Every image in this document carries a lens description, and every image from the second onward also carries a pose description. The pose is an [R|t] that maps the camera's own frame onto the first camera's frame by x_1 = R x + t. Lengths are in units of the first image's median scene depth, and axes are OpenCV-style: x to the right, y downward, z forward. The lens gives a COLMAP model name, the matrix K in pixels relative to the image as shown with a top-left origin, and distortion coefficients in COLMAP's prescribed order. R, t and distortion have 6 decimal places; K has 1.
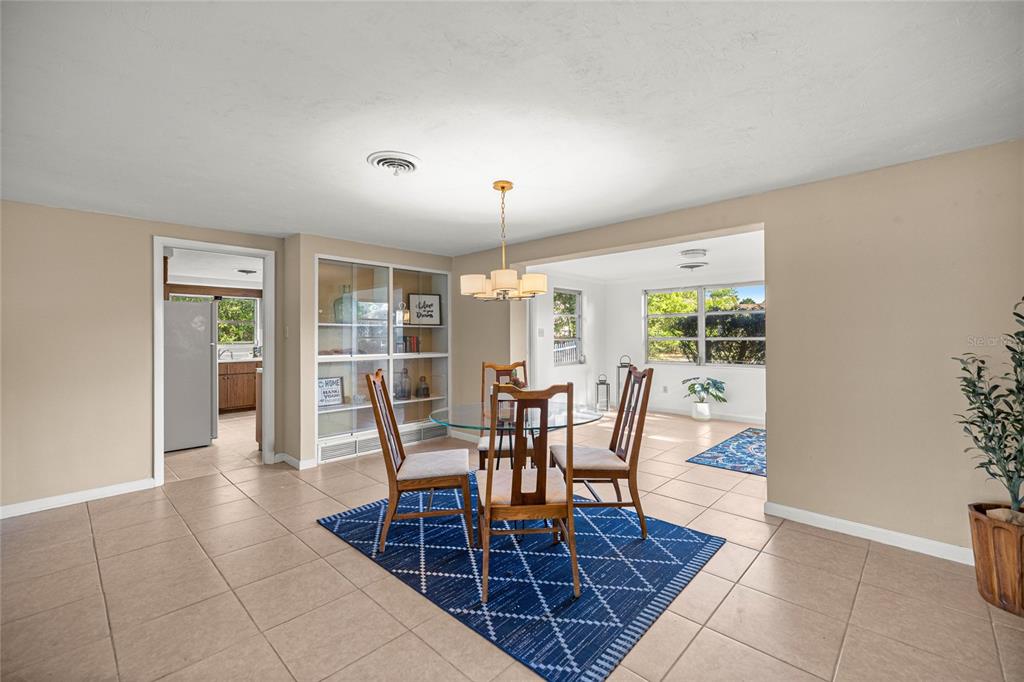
lens RADIAL K [[426.3, 0, 505.9], [0, 426.3, 343.7], [0, 0, 1]] dist [0.000243, 0.000263]
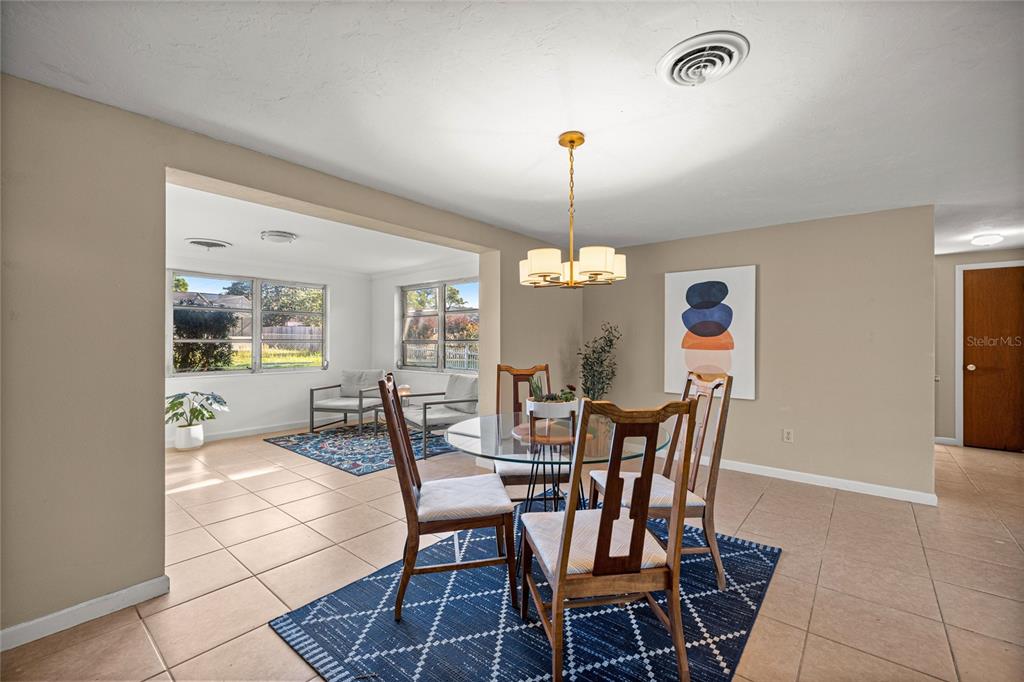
lens RADIAL K [[426.3, 0, 505.9], [0, 426.3, 343.7], [0, 0, 1]] dist [0.000243, 0.000263]
pose [[-0.069121, 0.007813, 0.997578, -0.778249], [0.005694, 0.999956, -0.007438, 0.010357], [-0.997592, 0.005166, -0.069163, 1.178689]]
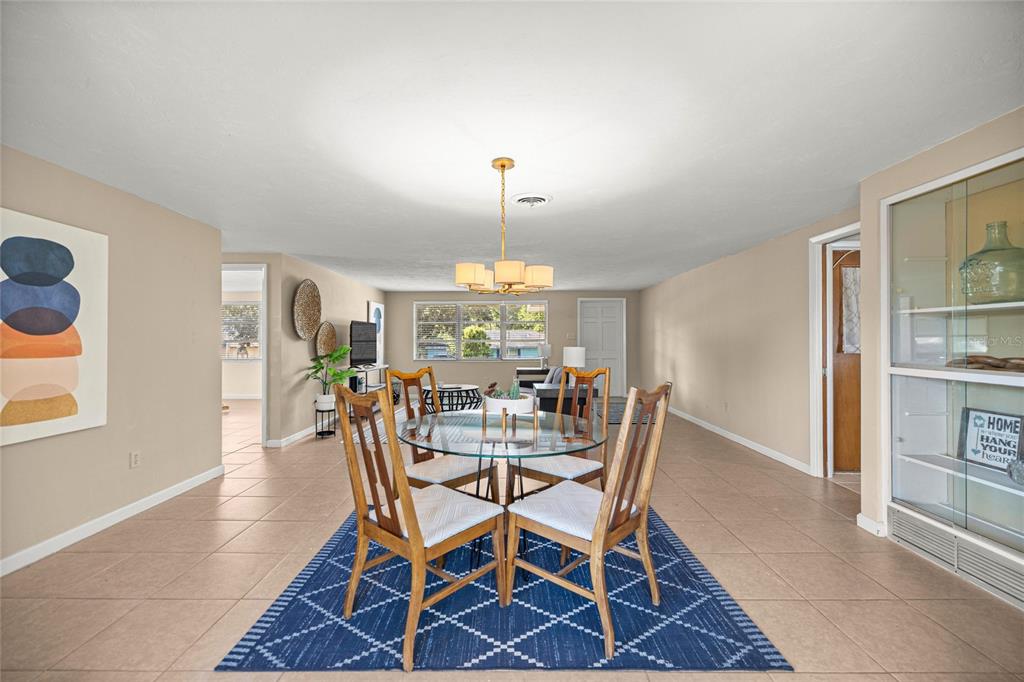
lens RADIAL K [[434.7, 0, 510.6], [0, 434.7, 337.0], [0, 0, 1]] dist [0.009356, 0.000040]
pose [[-0.718557, 0.007861, -0.695423, 0.616925], [0.000362, 0.999940, 0.010930, -0.026825], [0.695468, 0.007602, -0.718517, 1.667640]]
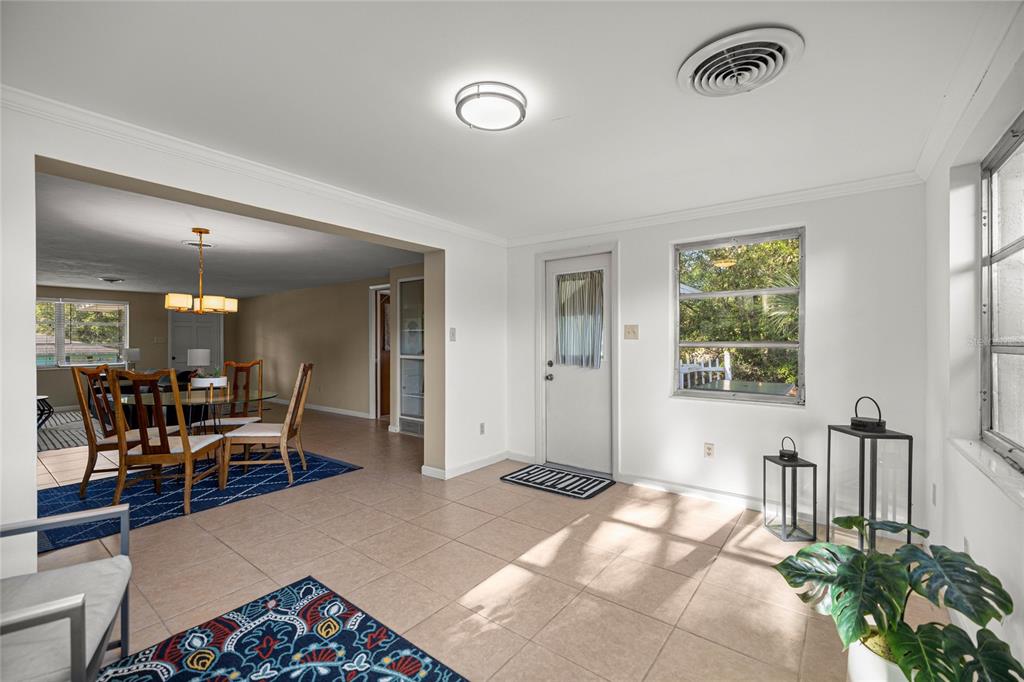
lens RADIAL K [[426.3, 0, 505.9], [0, 426.3, 343.7], [0, 0, 1]] dist [0.000243, 0.000263]
pose [[0.108021, 0.009886, -0.994099, 1.519224], [-0.009558, 0.999915, 0.008905, -0.028937], [0.994103, 0.008540, 0.108106, 1.852930]]
